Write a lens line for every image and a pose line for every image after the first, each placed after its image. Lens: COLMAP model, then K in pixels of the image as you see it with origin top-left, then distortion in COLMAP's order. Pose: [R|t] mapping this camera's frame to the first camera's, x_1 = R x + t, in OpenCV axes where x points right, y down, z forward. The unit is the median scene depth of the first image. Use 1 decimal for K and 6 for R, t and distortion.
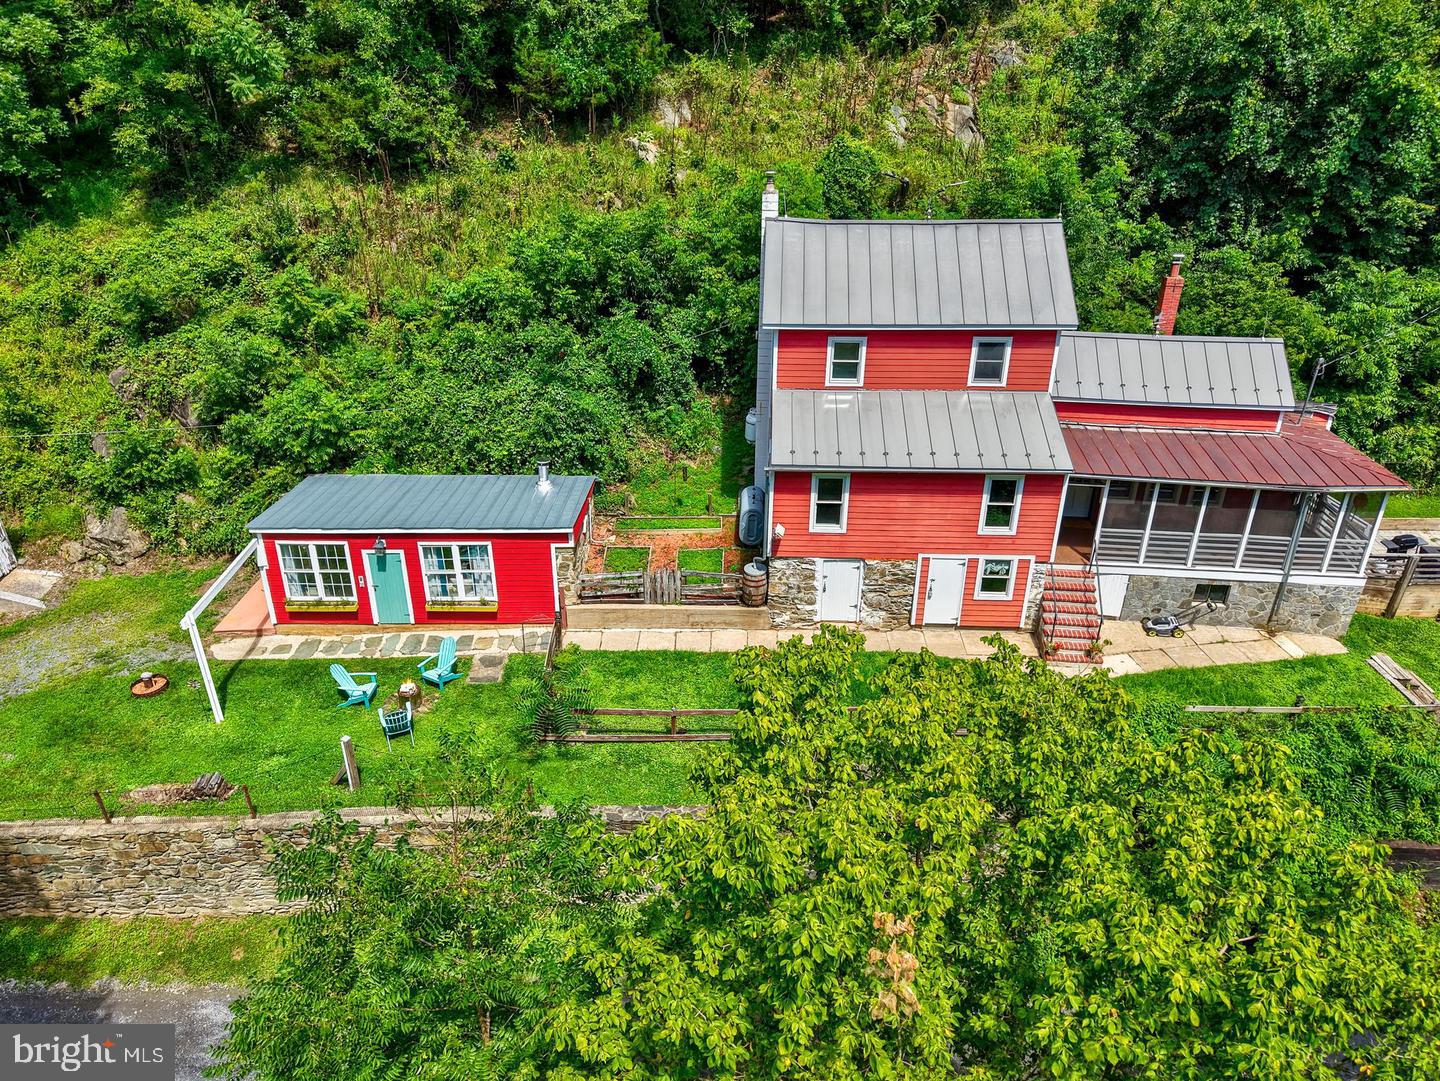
lens RADIAL K [[1013.5, 0, 724.7], [0, 1013.5, 533.3], [0, 0, 1]] dist [0.022345, -0.035172]
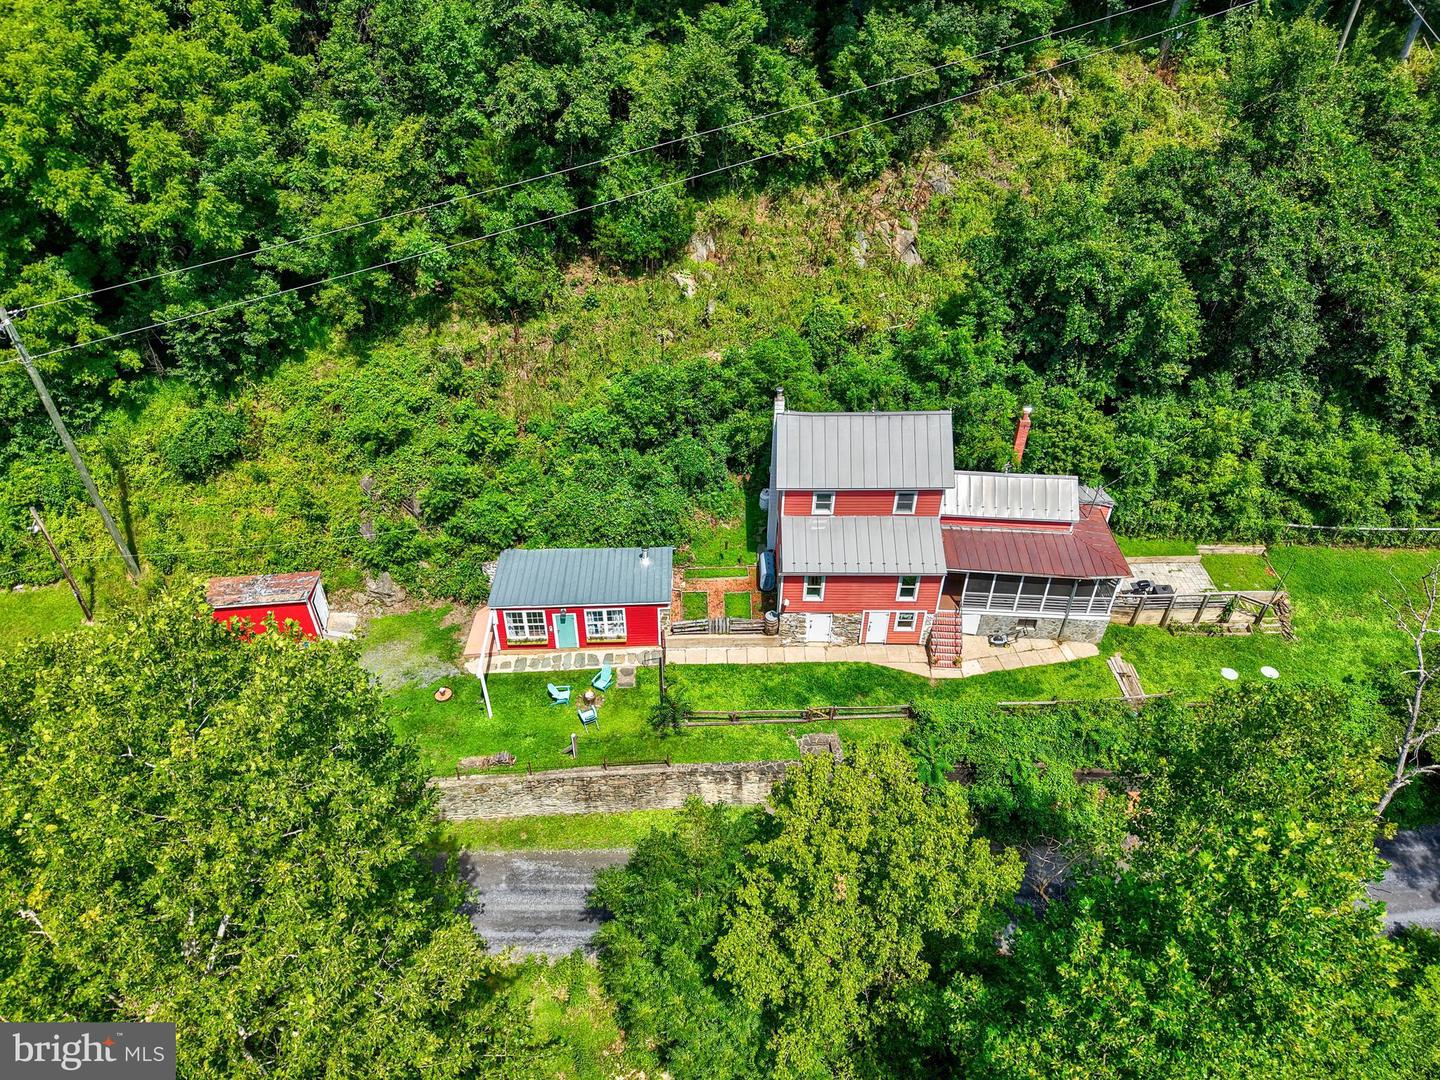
lens RADIAL K [[1013.5, 0, 730.4], [0, 1013.5, 537.6], [0, 0, 1]] dist [0.022345, -0.035172]
pose [[0.999286, -0.018646, 0.032868, -0.092157], [0.011079, 0.976121, 0.216946, -0.454330], [-0.036128, -0.216427, 0.975630, -0.653264]]
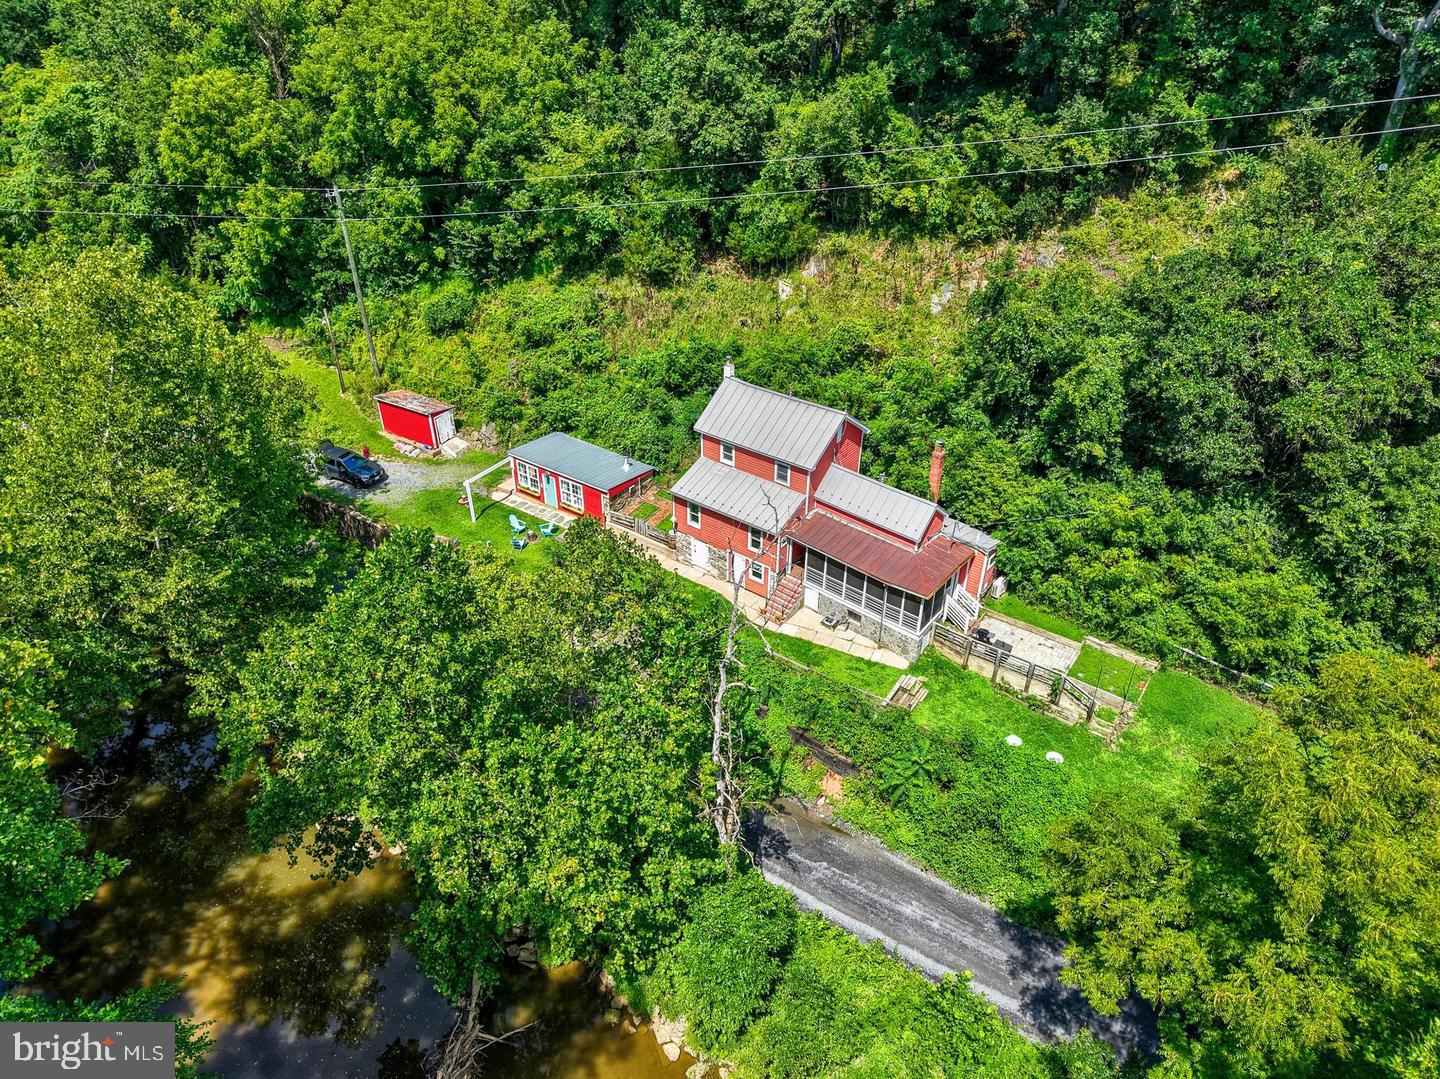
lens RADIAL K [[1013.5, 0, 717.9], [0, 1013.5, 537.0], [0, 0, 1]] dist [0.022345, -0.035172]
pose [[0.809542, 0.317806, -0.493600, 1.123933], [-0.254009, 0.947639, 0.193547, -0.380011], [0.529265, -0.031306, 0.847879, -0.766800]]
